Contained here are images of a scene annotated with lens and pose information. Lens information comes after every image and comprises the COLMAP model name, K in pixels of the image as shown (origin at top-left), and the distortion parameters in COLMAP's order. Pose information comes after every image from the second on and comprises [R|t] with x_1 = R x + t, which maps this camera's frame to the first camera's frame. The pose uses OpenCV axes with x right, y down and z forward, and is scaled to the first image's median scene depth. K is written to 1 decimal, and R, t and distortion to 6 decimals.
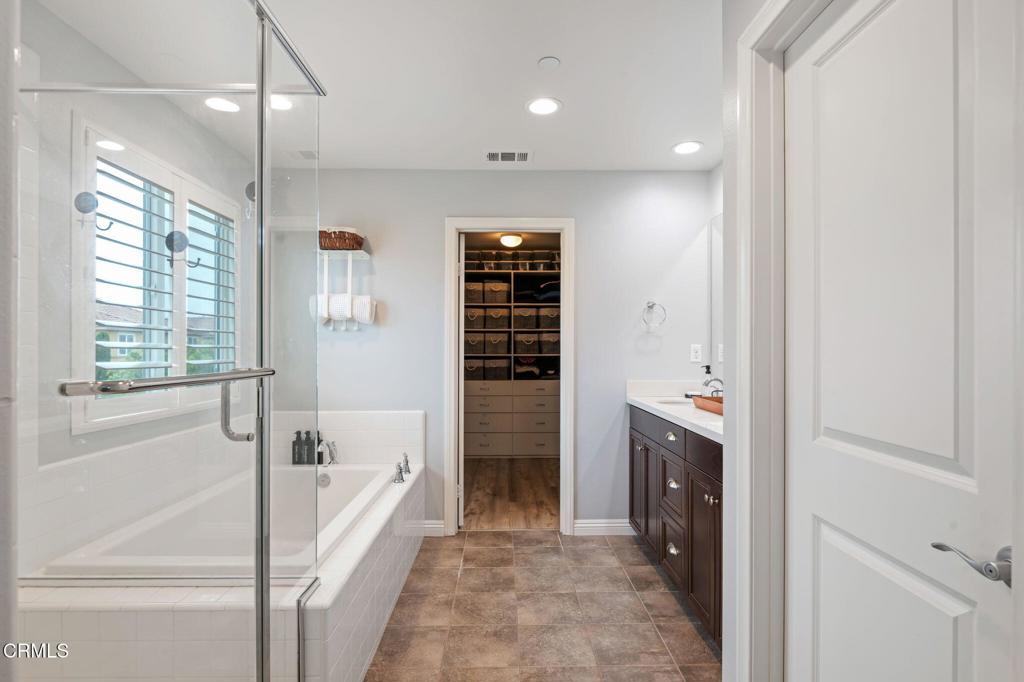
lens RADIAL K [[506.1, 0, 514.8], [0, 506.1, 340.2], [0, 0, 1]] dist [-0.001047, -0.001383]
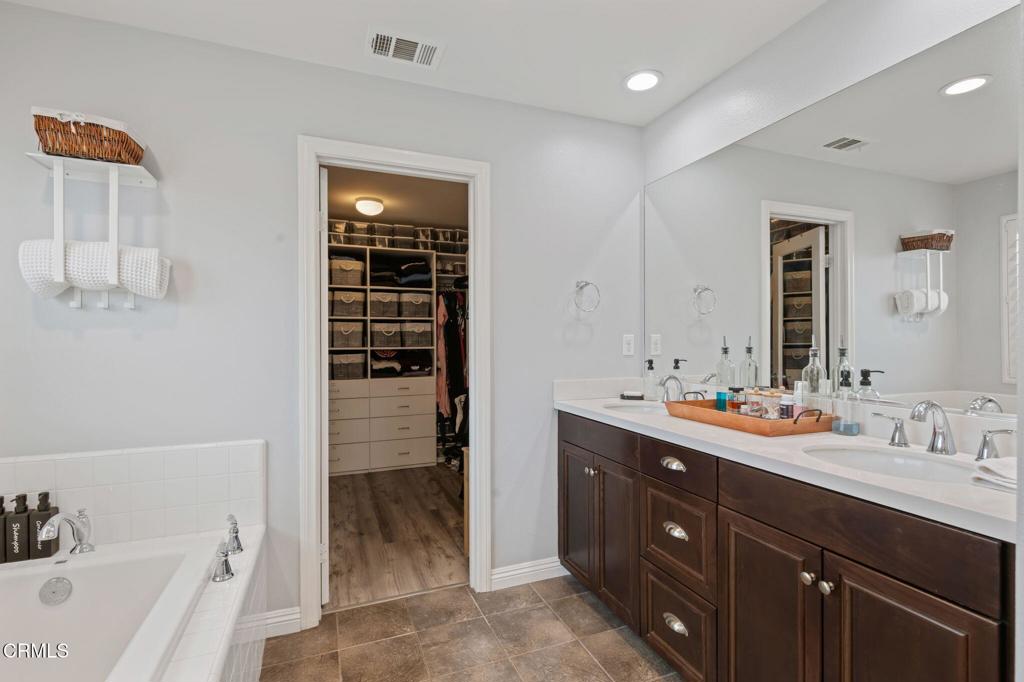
lens RADIAL K [[468.1, 0, 509.4], [0, 468.1, 342.9], [0, 0, 1]] dist [0.002588, -0.000230]
pose [[0.938272, -0.004971, 0.345864, -0.078970], [-0.002043, 0.999800, 0.019913, 0.006504], [-0.345894, -0.019391, 0.938073, 0.295266]]
